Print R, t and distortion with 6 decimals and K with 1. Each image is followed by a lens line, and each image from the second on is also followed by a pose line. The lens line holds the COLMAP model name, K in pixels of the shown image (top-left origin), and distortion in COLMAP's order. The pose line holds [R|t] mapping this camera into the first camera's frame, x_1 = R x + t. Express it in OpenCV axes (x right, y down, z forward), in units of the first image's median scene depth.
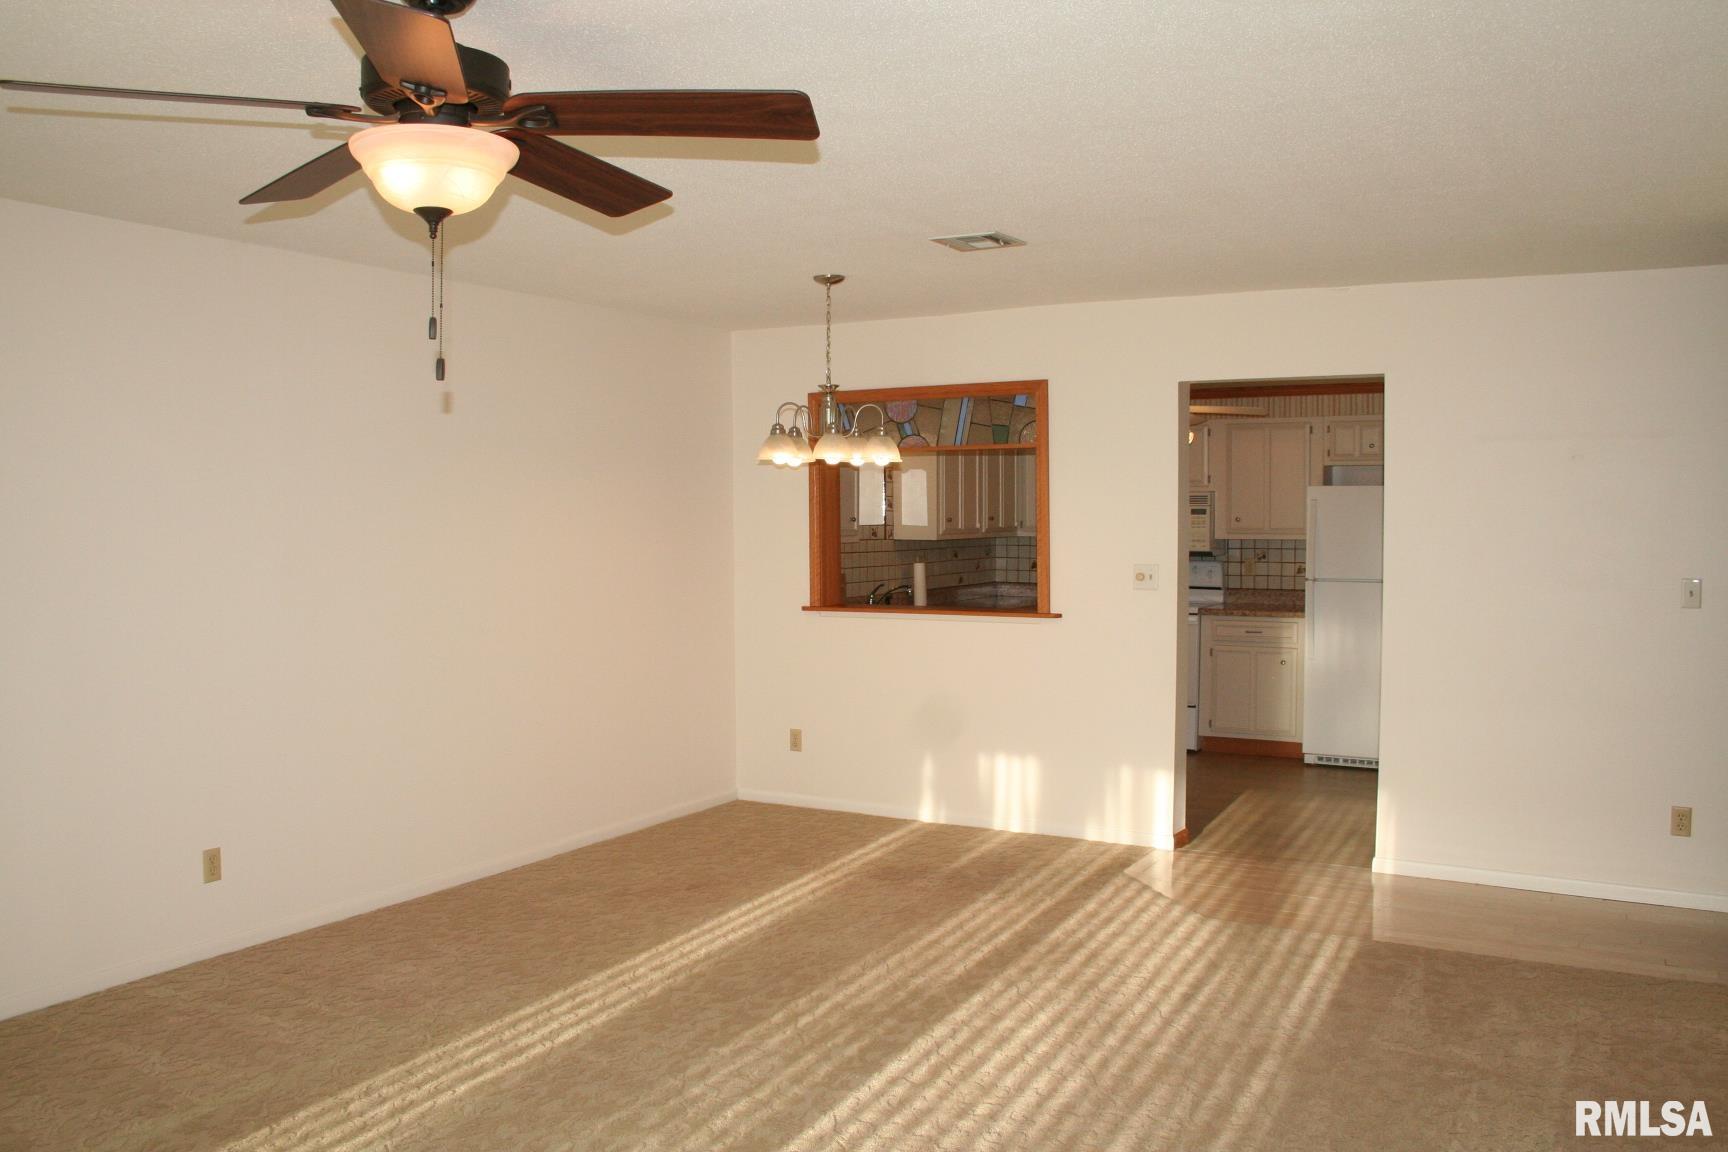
lens RADIAL K [[1490.0, 0, 857.7], [0, 1490.0, 596.7], [0, 0, 1]] dist [-0.125109, 0.191246]
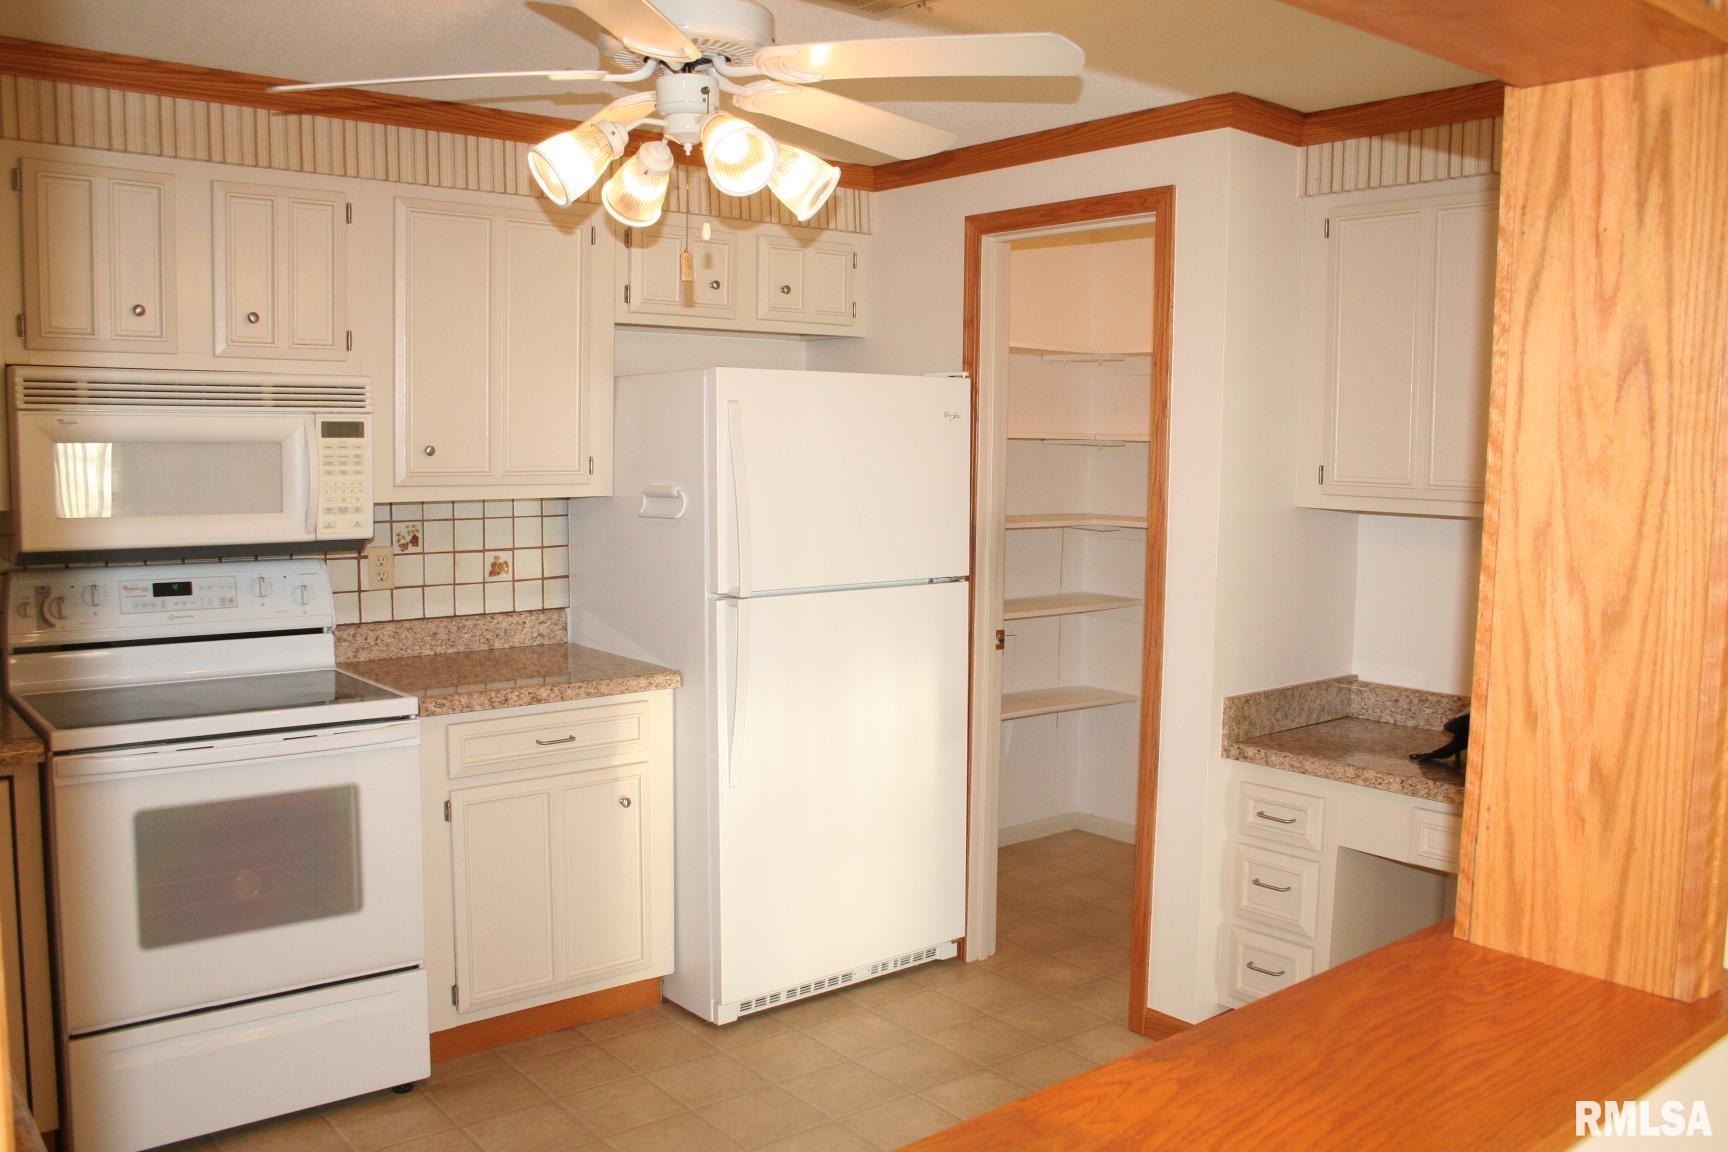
lens RADIAL K [[1490.0, 0, 857.7], [0, 1490.0, 596.7], [0, 0, 1]] dist [-0.125109, 0.191246]
pose [[0.369763, -0.098849, 0.923853, -0.057683], [0.045329, 0.995060, 0.088325, -0.043092], [-0.928020, 0.009218, 0.372417, 0.753869]]
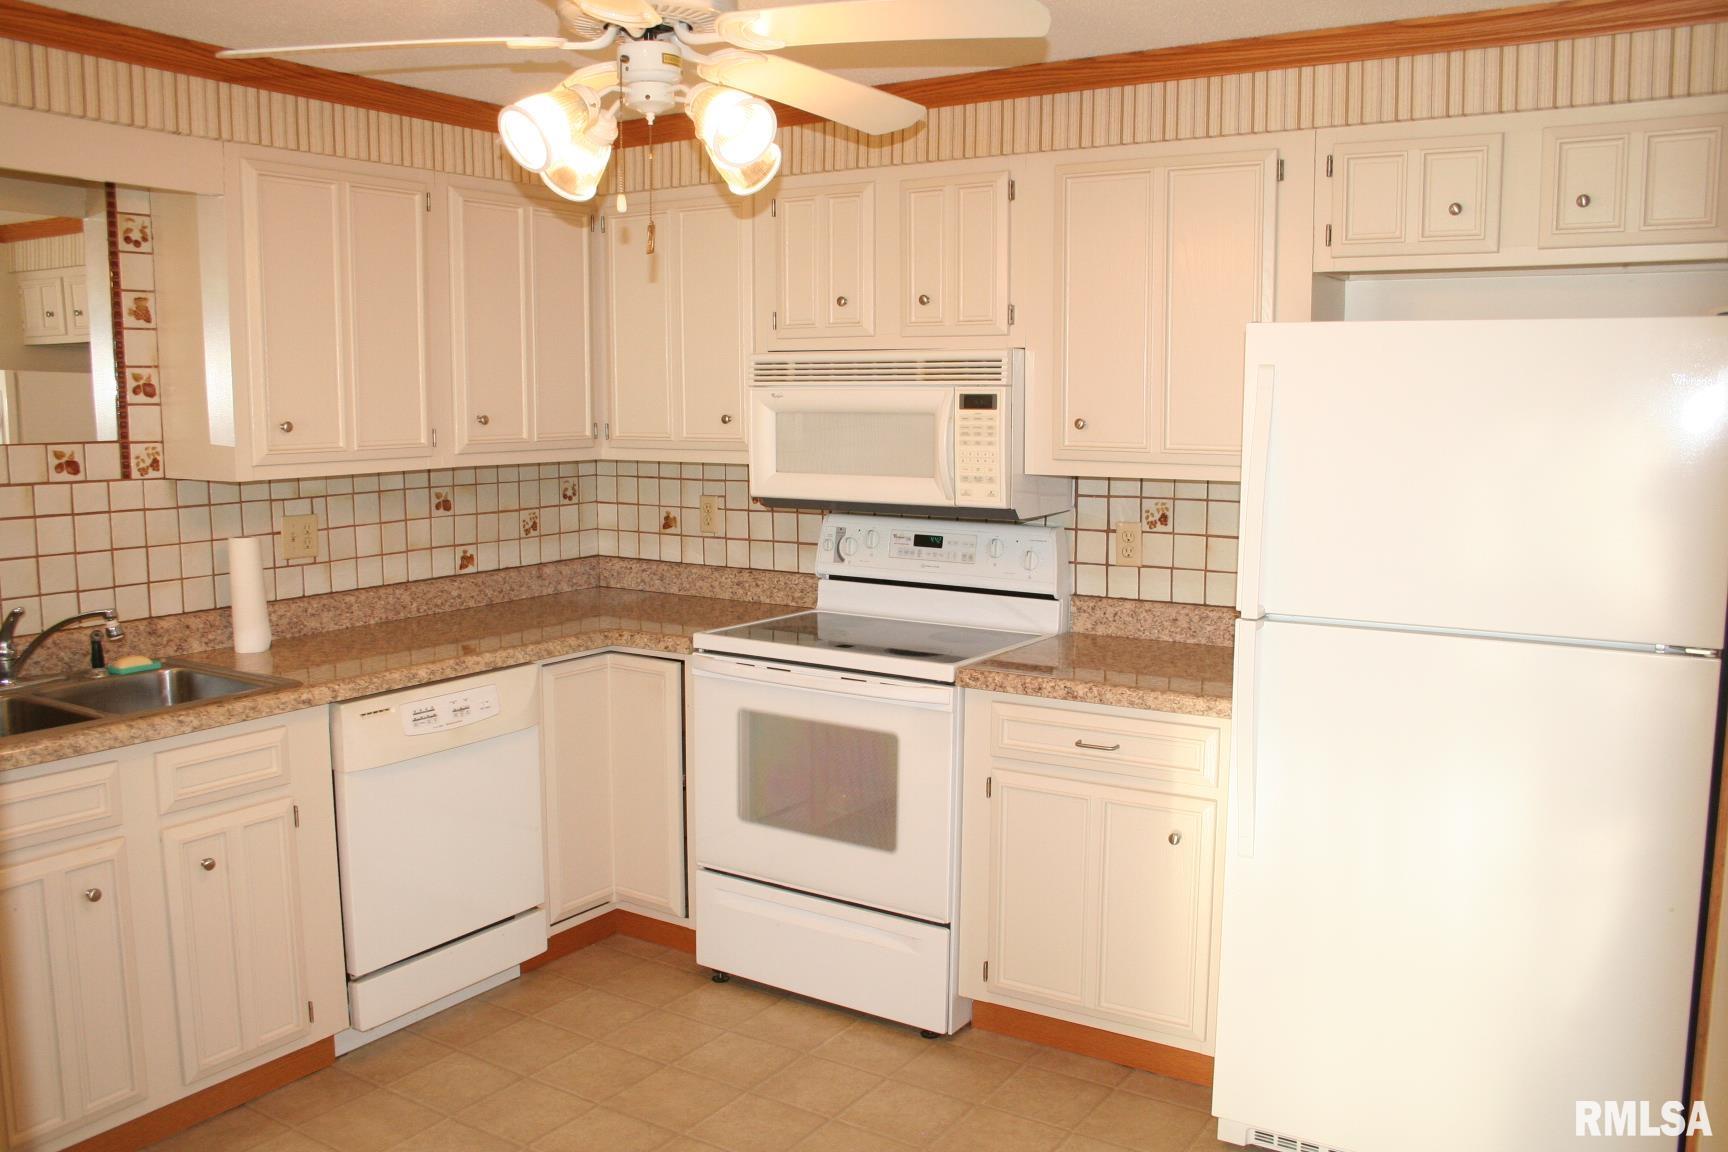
lens RADIAL K [[1490.0, 0, 857.7], [0, 1490.0, 596.7], [0, 0, 1]] dist [-0.125109, 0.191246]
pose [[0.998269, 0.009227, -0.058084, 0.223339], [-0.004635, 0.996887, 0.078707, -0.037909], [0.058629, -0.078301, 0.995204, 0.623495]]
